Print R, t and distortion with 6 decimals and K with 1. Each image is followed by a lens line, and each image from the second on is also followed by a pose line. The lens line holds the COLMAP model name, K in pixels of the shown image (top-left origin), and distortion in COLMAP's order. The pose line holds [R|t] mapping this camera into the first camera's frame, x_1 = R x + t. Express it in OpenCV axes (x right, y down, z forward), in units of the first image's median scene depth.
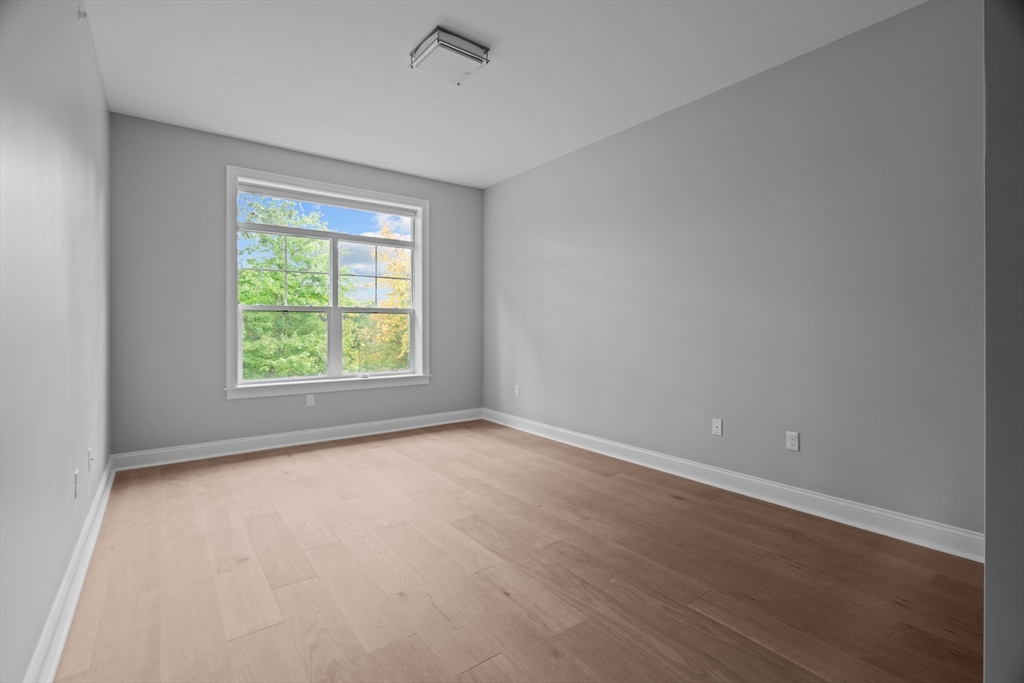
lens RADIAL K [[466.1, 0, 513.9], [0, 466.1, 321.8], [0, 0, 1]] dist [-0.007878, 0.003971]
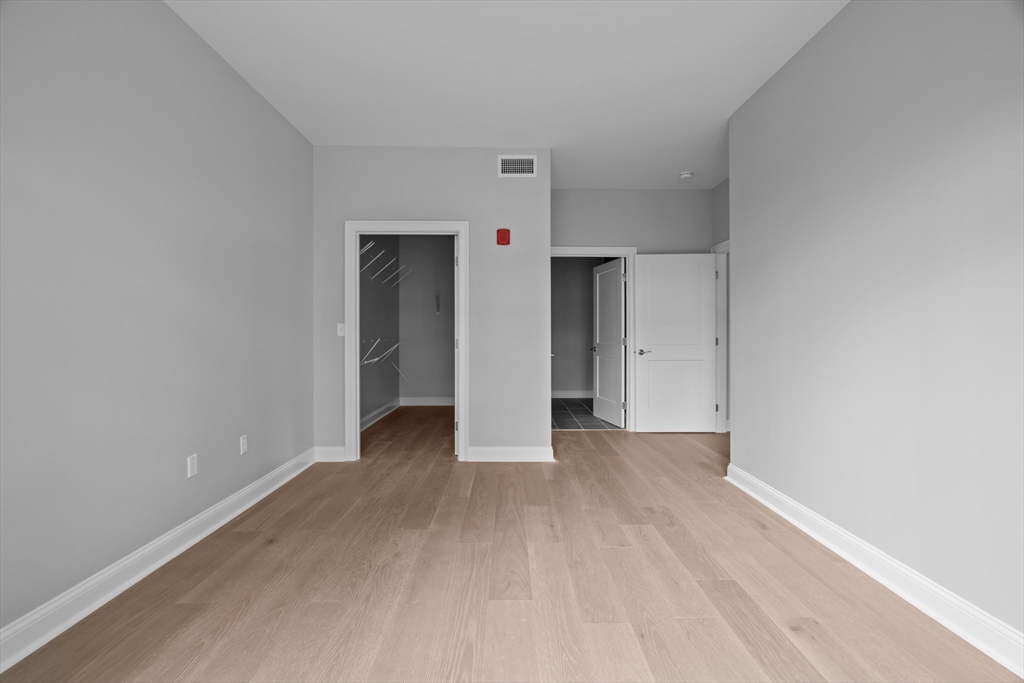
lens RADIAL K [[466.1, 0, 513.7], [0, 466.1, 338.0], [0, 0, 1]] dist [-0.007878, 0.003971]
pose [[-0.802209, -0.004231, 0.597028, -0.500770], [-0.006073, 0.999981, -0.001074, 0.013352], [-0.597013, -0.004487, -0.802219, 1.451124]]
